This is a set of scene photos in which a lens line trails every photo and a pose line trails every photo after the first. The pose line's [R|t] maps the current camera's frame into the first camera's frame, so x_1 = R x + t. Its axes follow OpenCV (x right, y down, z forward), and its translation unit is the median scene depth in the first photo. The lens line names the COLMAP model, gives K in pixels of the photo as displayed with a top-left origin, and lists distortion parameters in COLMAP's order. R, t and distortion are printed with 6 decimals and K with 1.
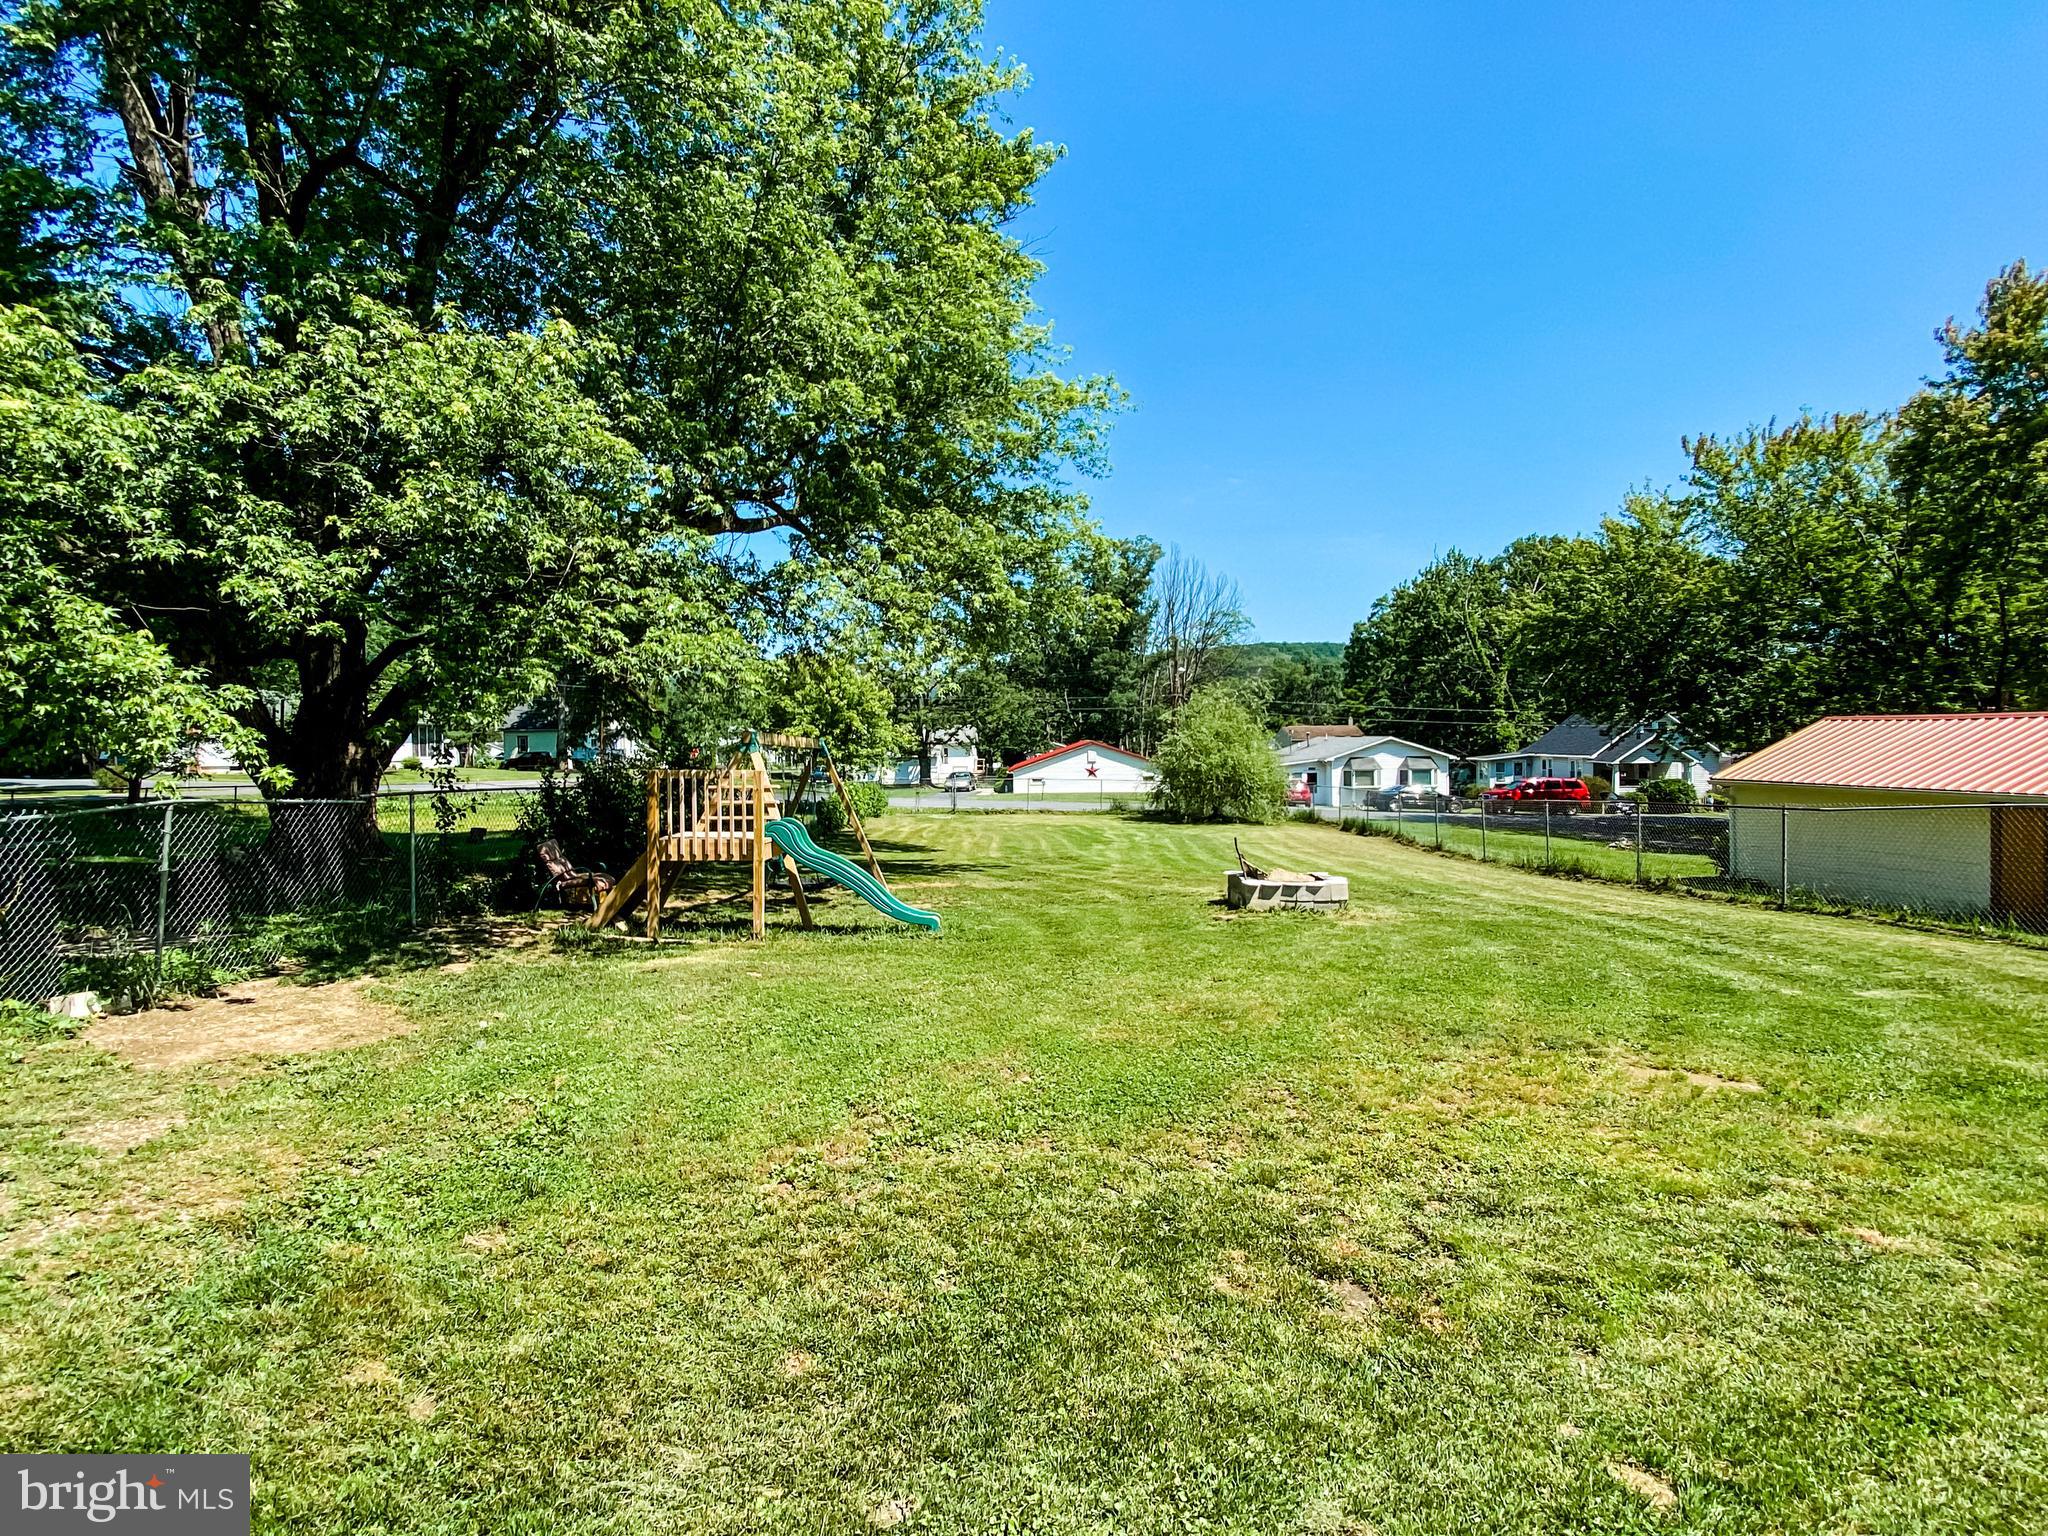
lens RADIAL K [[981.6, 0, 1025.2], [0, 981.6, 733.9], [0, 0, 1]] dist [0.026260, -0.000104]
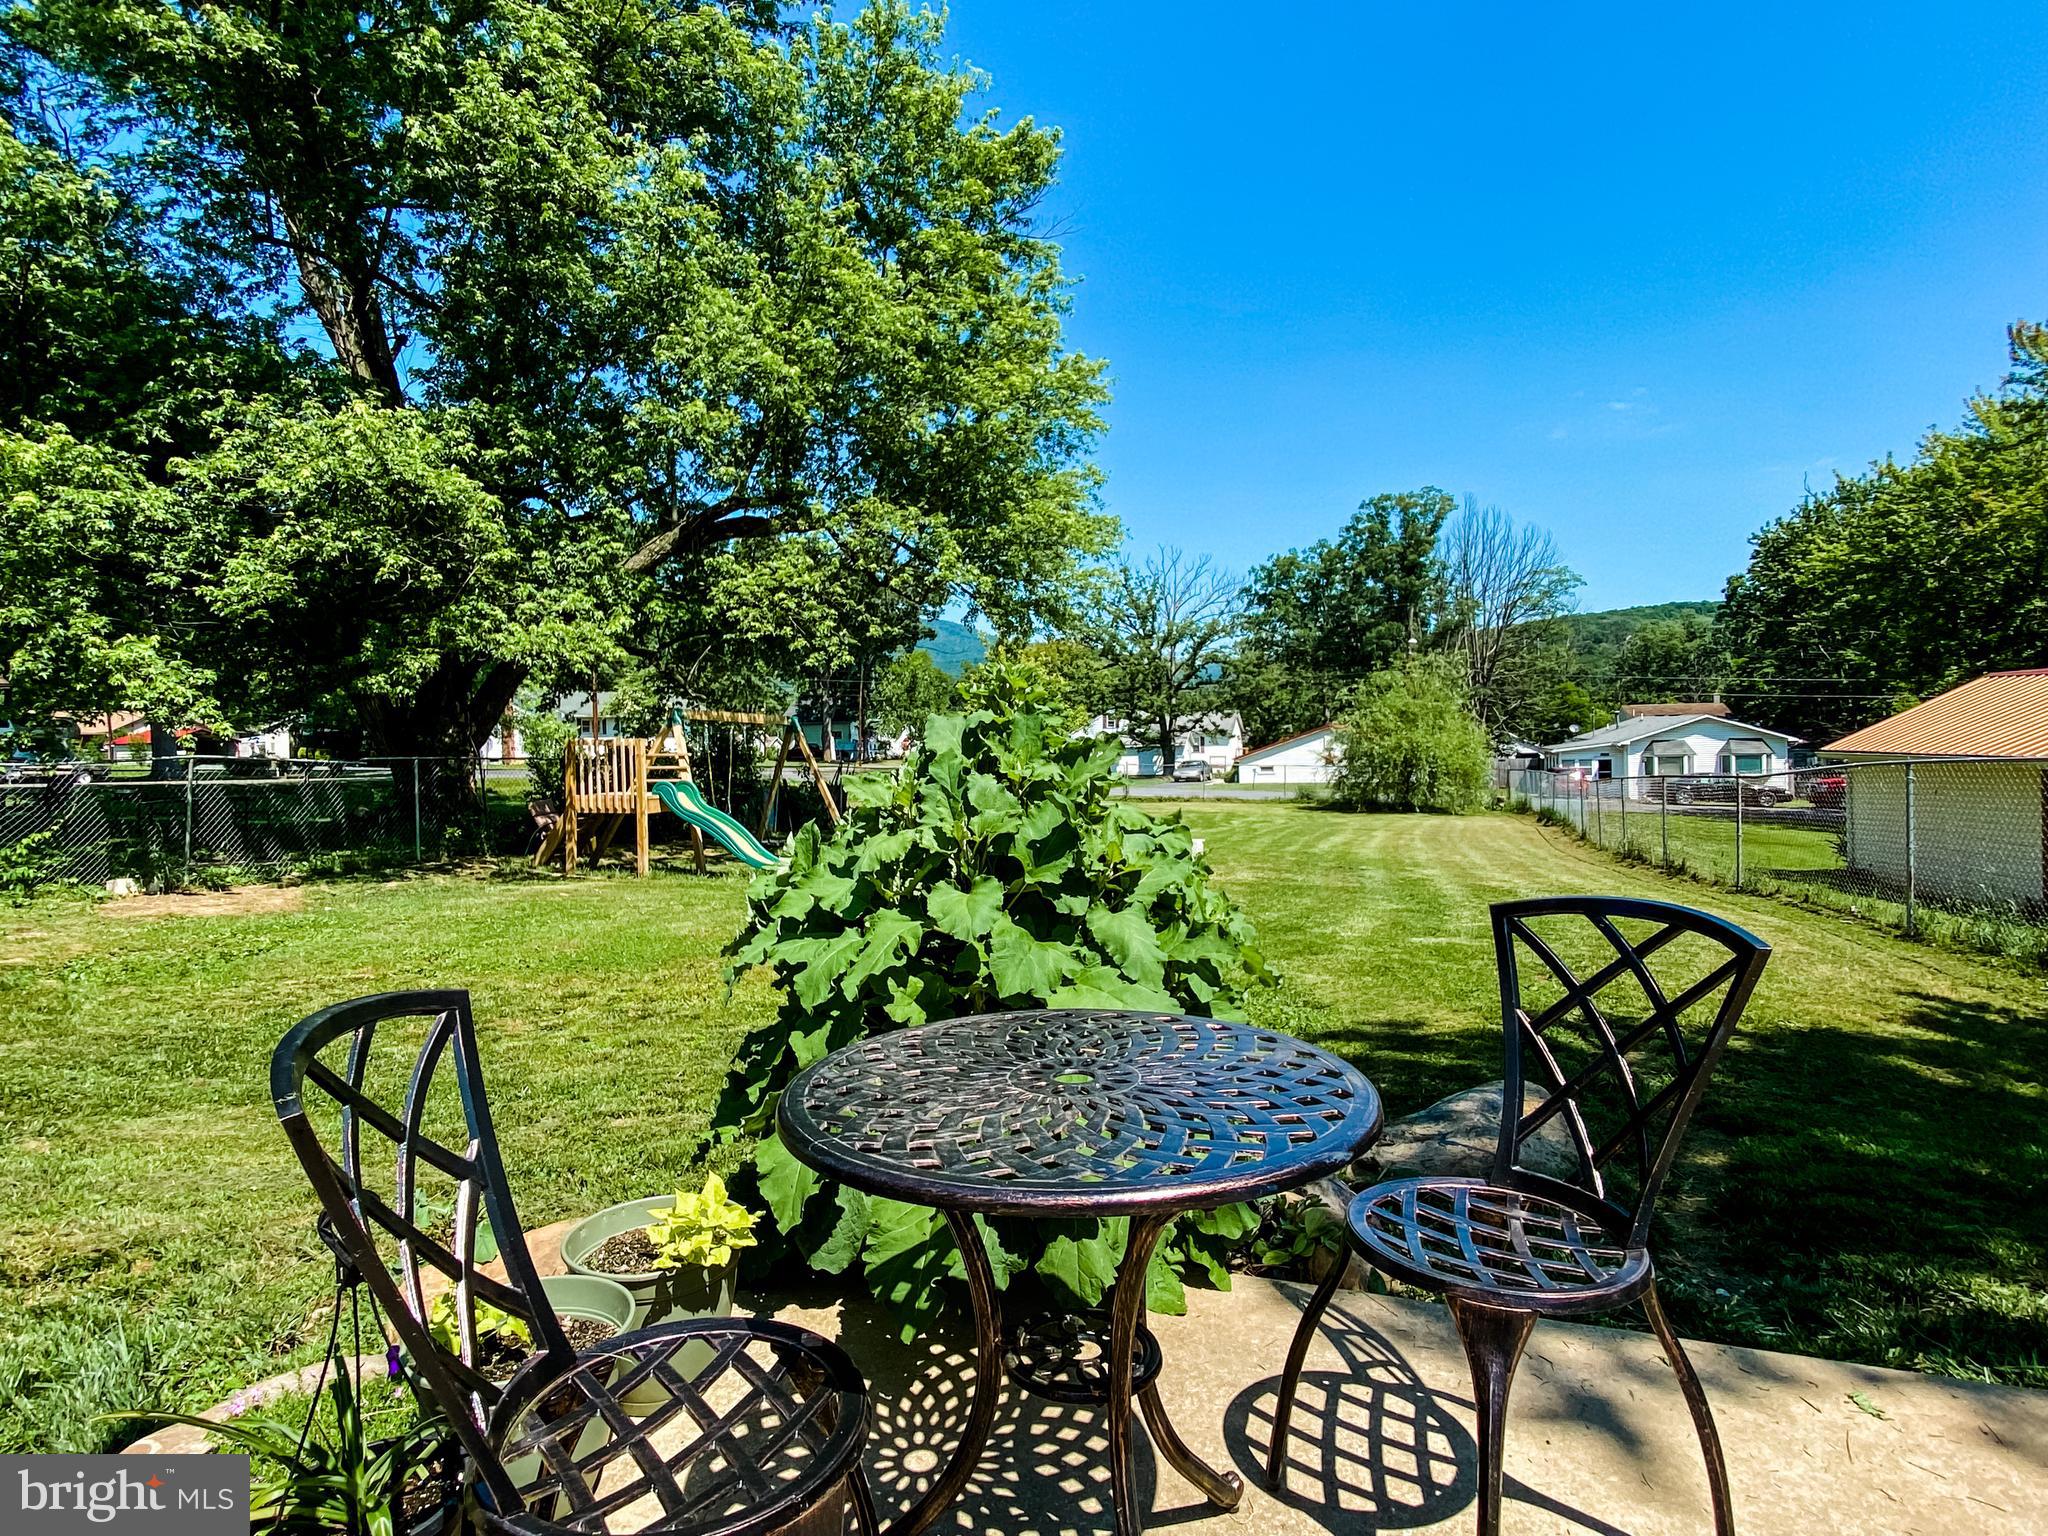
lens RADIAL K [[1076.1, 0, 1028.2], [0, 1076.1, 717.4], [0, 0, 1]] dist [0.067344, -0.069732]
pose [[0.960865, -0.015140, -0.276604, 0.114876], [0.013590, 0.999879, -0.007518, 0.006125], [0.276684, 0.003465, 0.960955, -0.028728]]
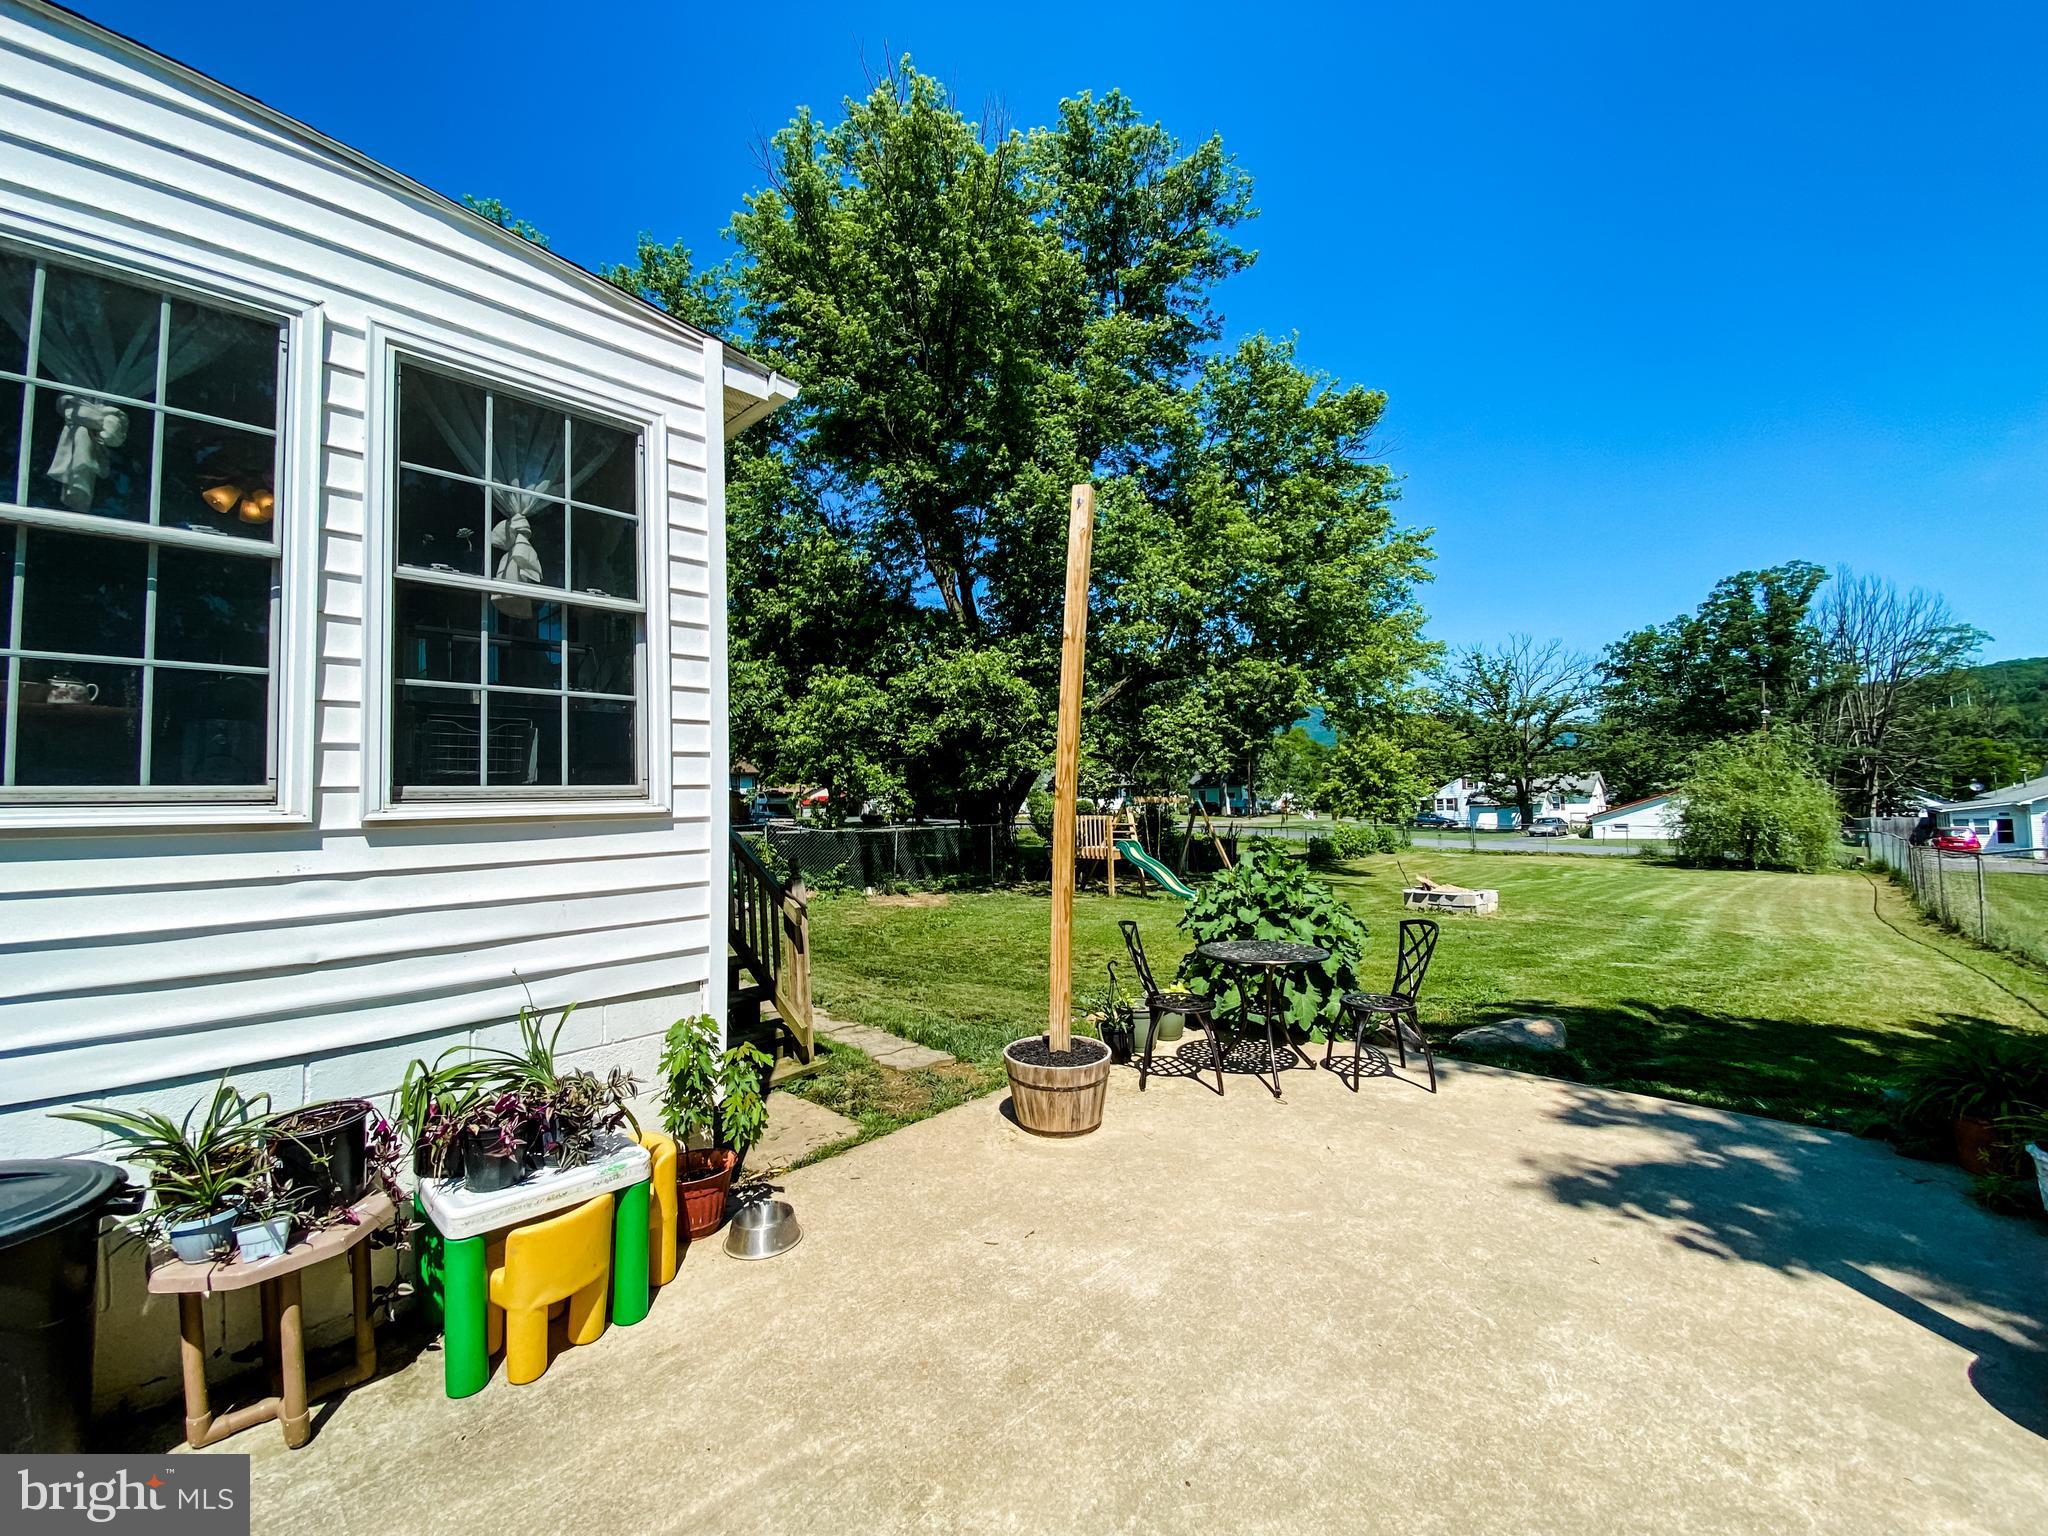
lens RADIAL K [[826.0, 0, 1023.0], [0, 826.0, 759.5], [0, 0, 1]] dist [0.026243, -0.024385]
pose [[0.760452, -0.043698, -0.647922, 0.154147], [0.023790, 0.998938, -0.039449, -0.004427], [0.648958, 0.014585, 0.760684, -0.097662]]
